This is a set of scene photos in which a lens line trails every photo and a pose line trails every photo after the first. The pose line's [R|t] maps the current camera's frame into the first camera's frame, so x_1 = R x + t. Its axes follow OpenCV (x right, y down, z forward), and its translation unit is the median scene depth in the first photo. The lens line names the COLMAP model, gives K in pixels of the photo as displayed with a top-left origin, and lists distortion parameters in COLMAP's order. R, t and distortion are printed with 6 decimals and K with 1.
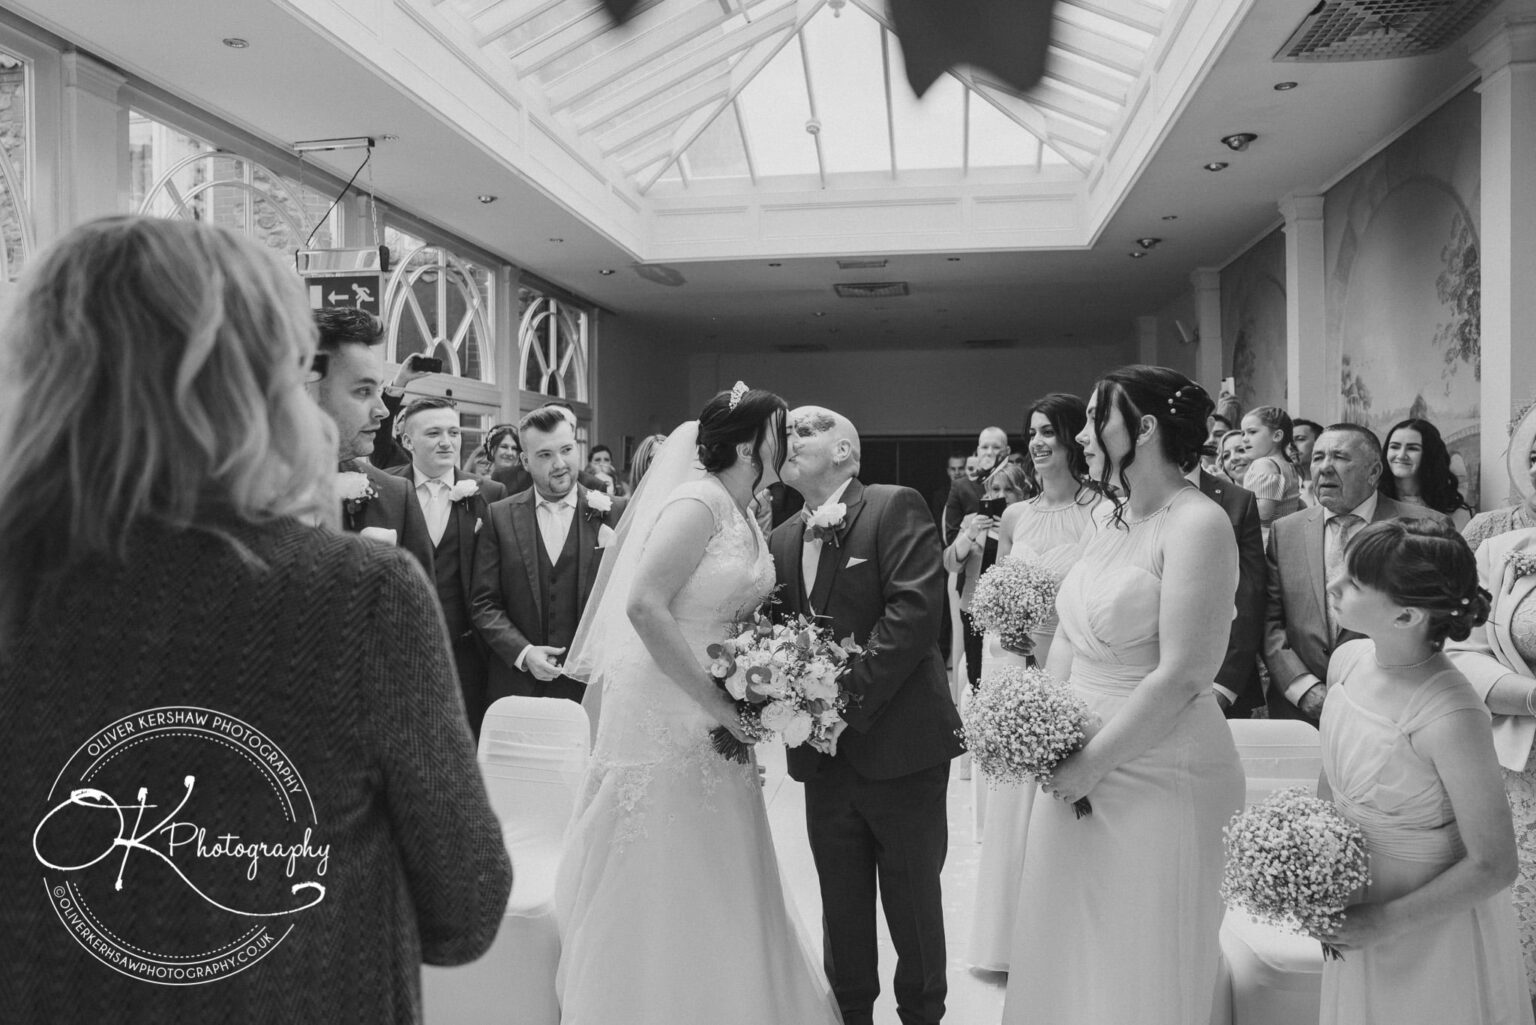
lens RADIAL K [[1104.0, 0, 748.3], [0, 1104.0, 503.2], [0, 0, 1]] dist [-0.130254, 0.101266]
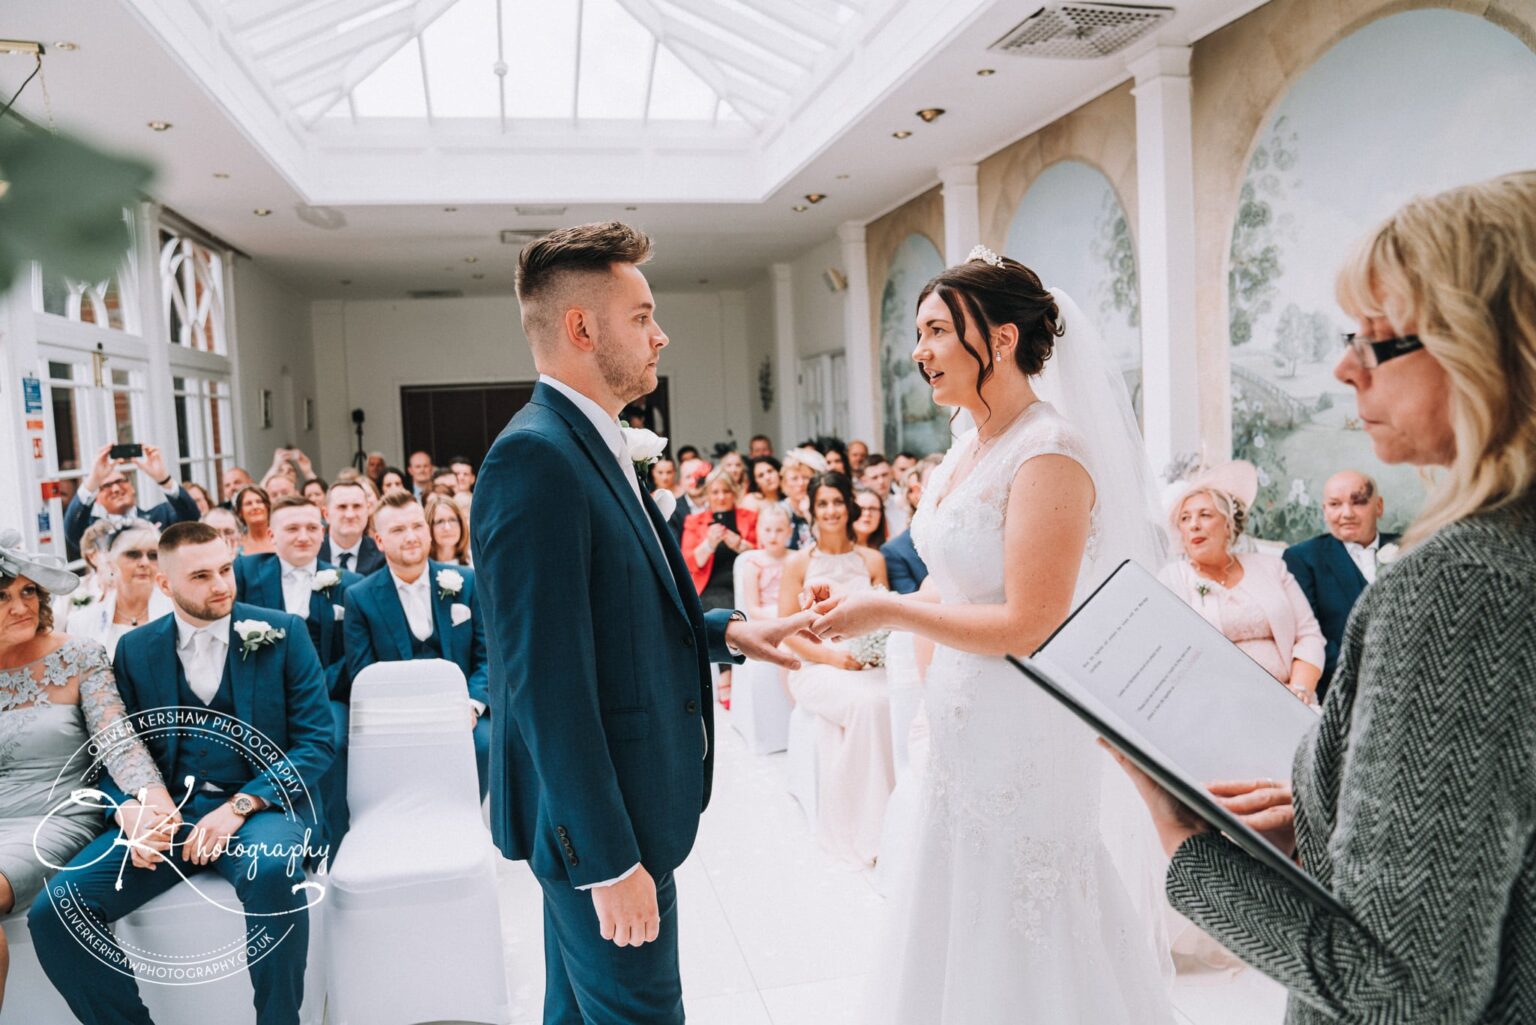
lens RADIAL K [[1103.5, 0, 764.7], [0, 1103.5, 505.7], [0, 0, 1]] dist [-0.128099, 0.113485]
pose [[0.920749, -0.063784, 0.384906, -0.146886], [0.043238, 0.997151, 0.061810, -0.003763], [-0.387751, -0.040269, 0.920884, -0.005566]]
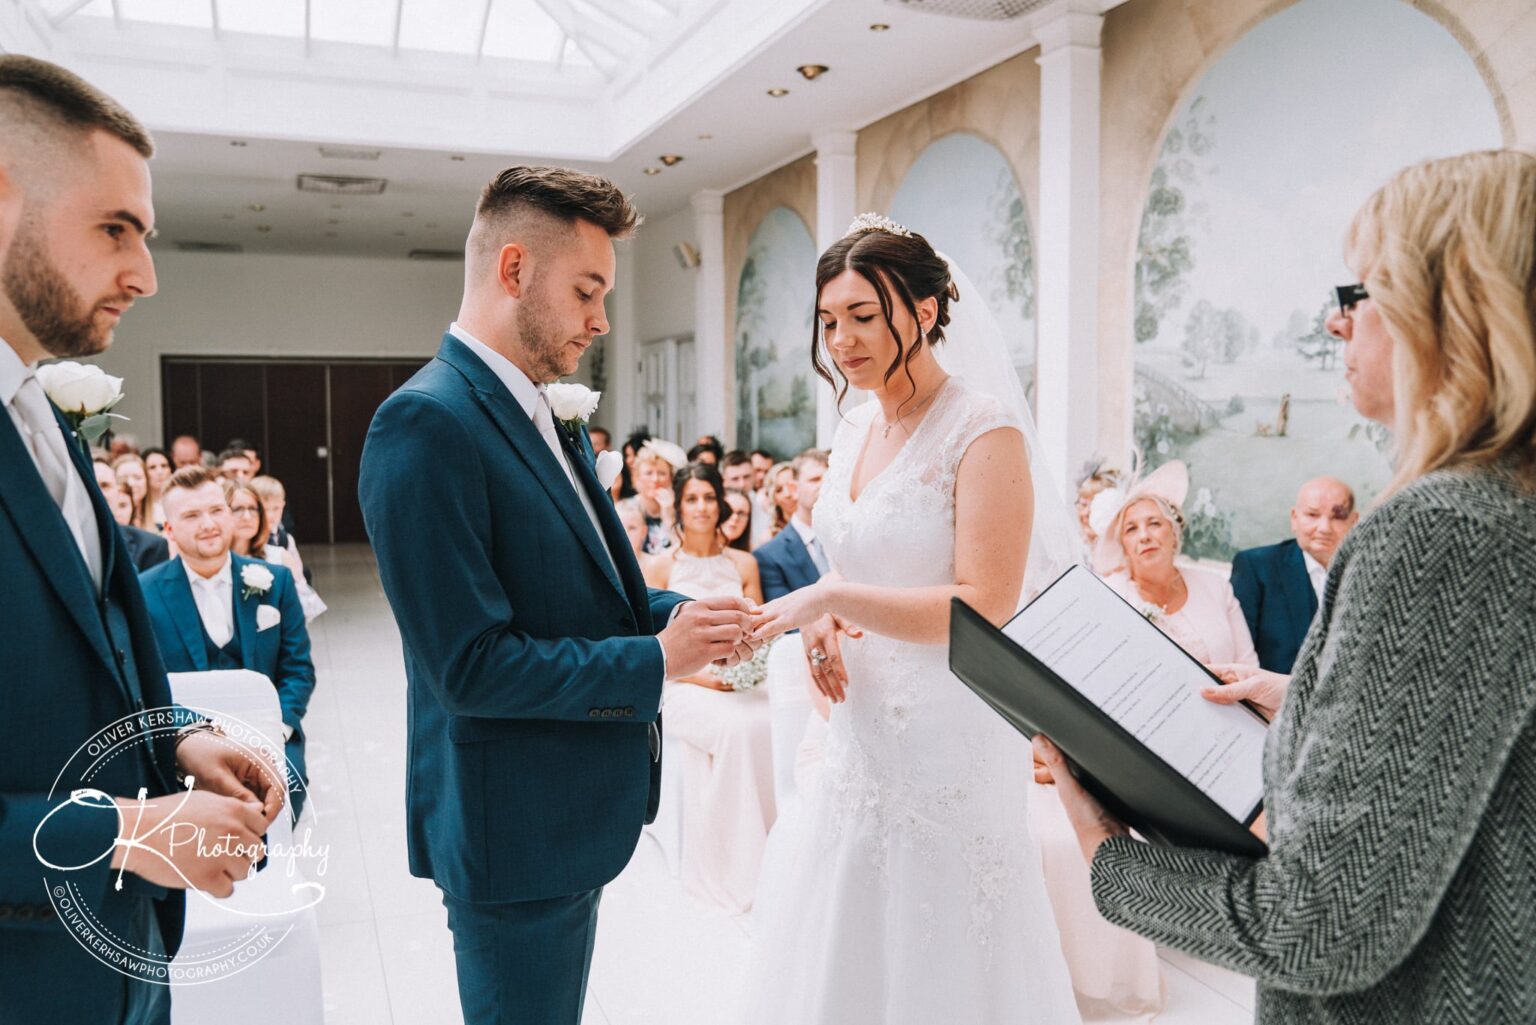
lens RADIAL K [[1238.0, 0, 768.0], [0, 1238.0, 512.5], [0, 0, 1]] dist [-0.101643, 0.125885]
pose [[0.852759, -0.039329, 0.520822, -0.168800], [0.007385, 0.997969, 0.063268, 0.003433], [-0.522252, -0.050106, 0.851318, 0.012473]]
